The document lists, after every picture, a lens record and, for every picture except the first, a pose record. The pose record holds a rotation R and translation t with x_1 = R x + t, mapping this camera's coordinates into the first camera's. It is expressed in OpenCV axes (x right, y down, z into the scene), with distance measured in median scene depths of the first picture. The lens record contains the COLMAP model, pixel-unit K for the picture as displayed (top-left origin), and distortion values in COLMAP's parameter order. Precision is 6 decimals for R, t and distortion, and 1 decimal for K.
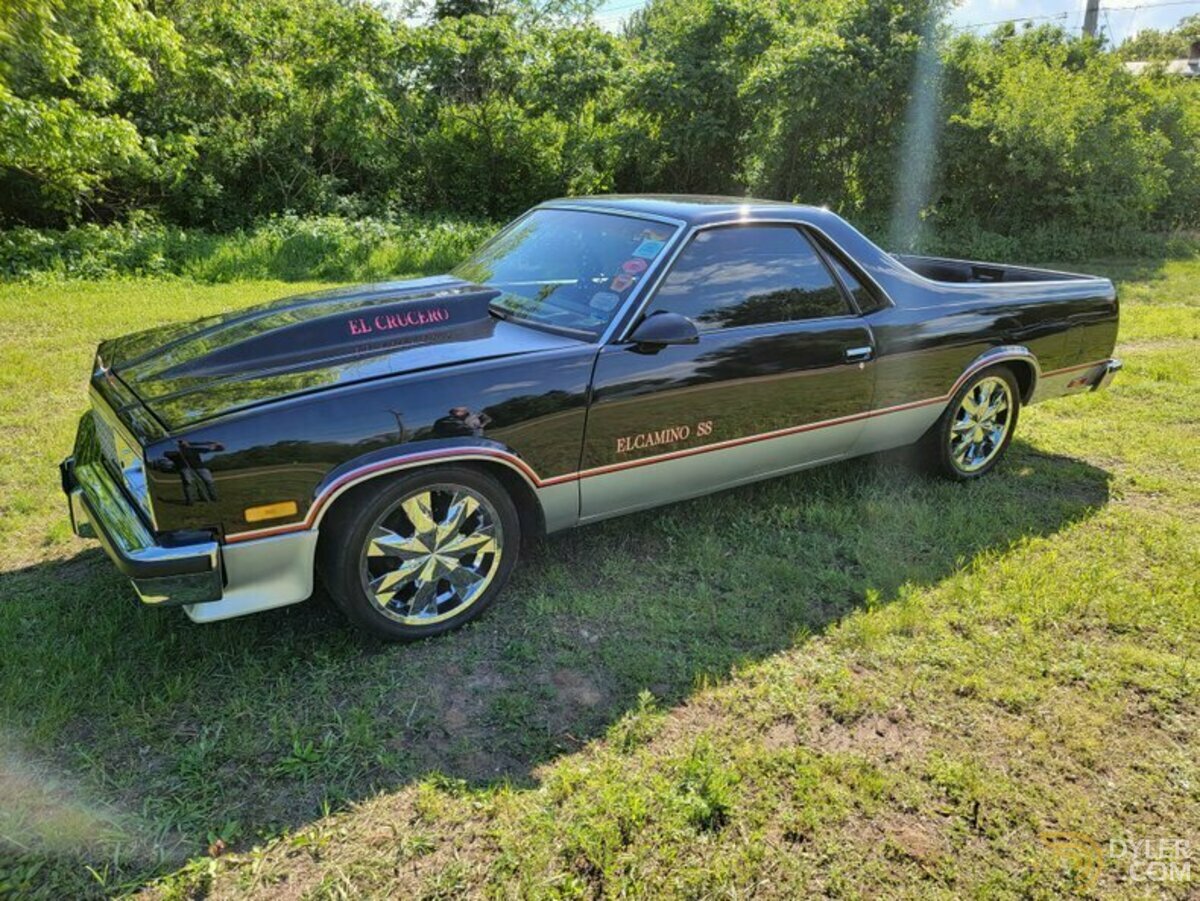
lens RADIAL K [[814.8, 0, 622.8], [0, 814.8, 478.7], [0, 0, 1]] dist [0.082594, -0.072601]
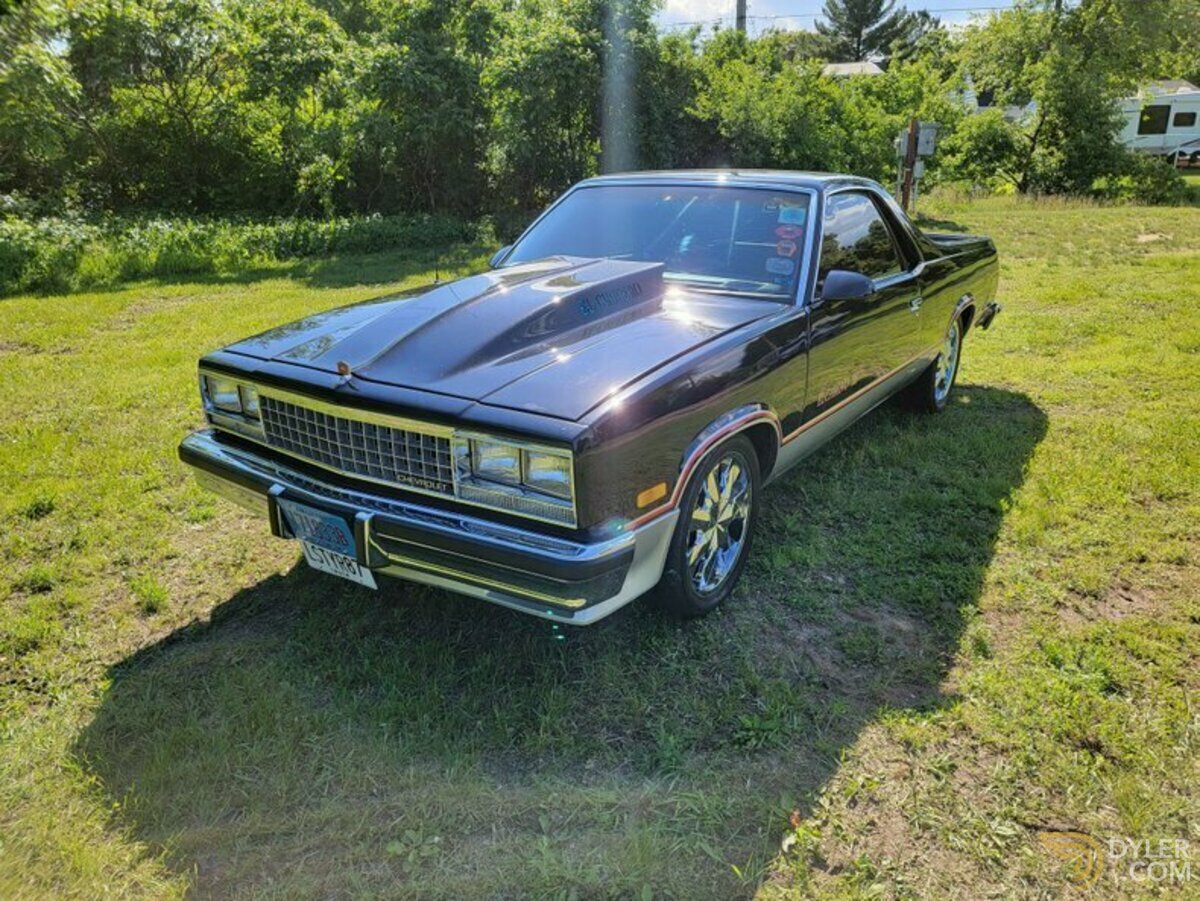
lens RADIAL K [[826.8, 0, 615.4], [0, 826.8, 475.3], [0, 0, 1]] dist [0.067445, -0.058222]
pose [[0.923156, -0.144456, 0.356253, -0.178738], [0.144539, 0.989143, 0.026541, -0.003194], [-0.356220, 0.026991, 0.934012, 0.024752]]
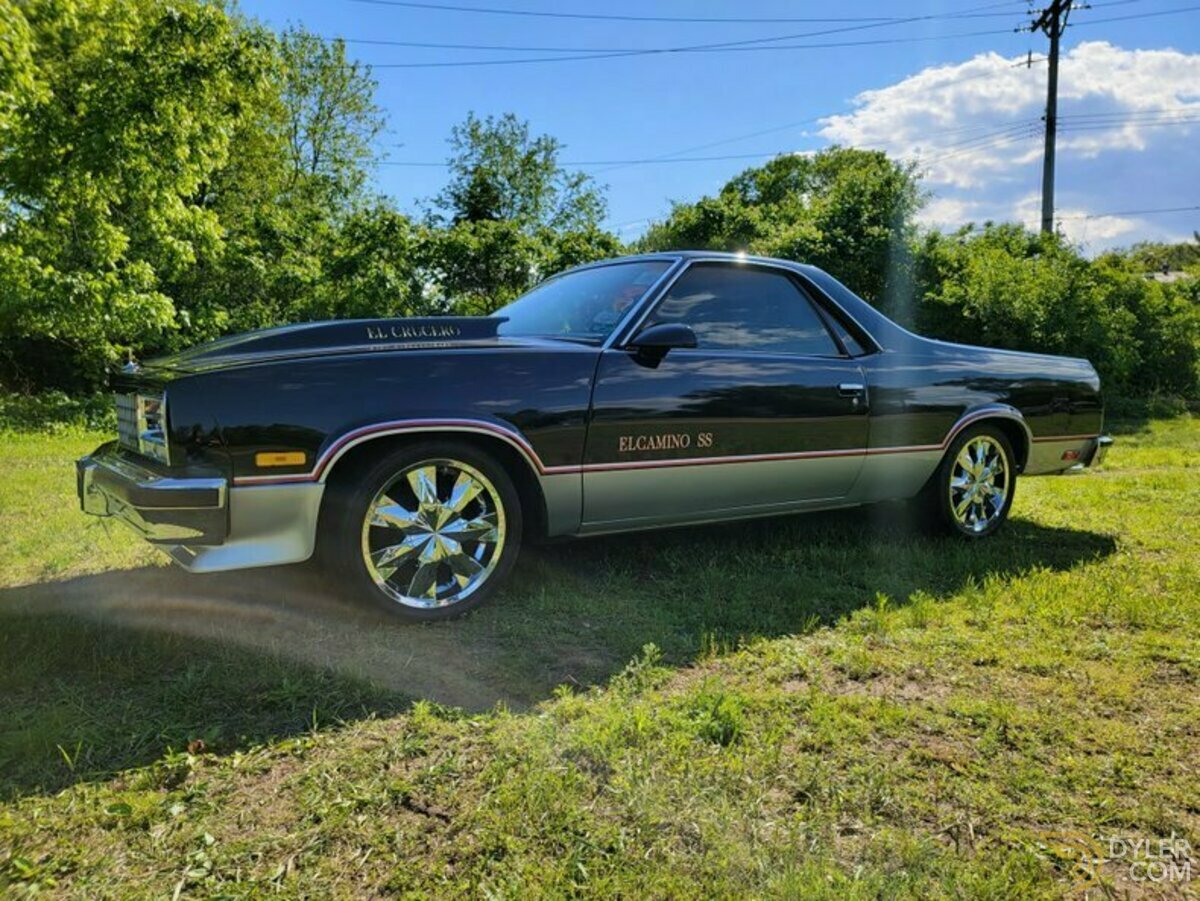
lens RADIAL K [[826.8, 0, 615.4], [0, 826.8, 475.3], [0, 0, 1]] dist [0.067445, -0.058222]
pose [[0.999967, -0.003513, -0.007262, -0.001316], [0.001635, 0.969779, -0.243981, 0.069136], [0.007900, 0.243961, 0.969753, 0.001722]]
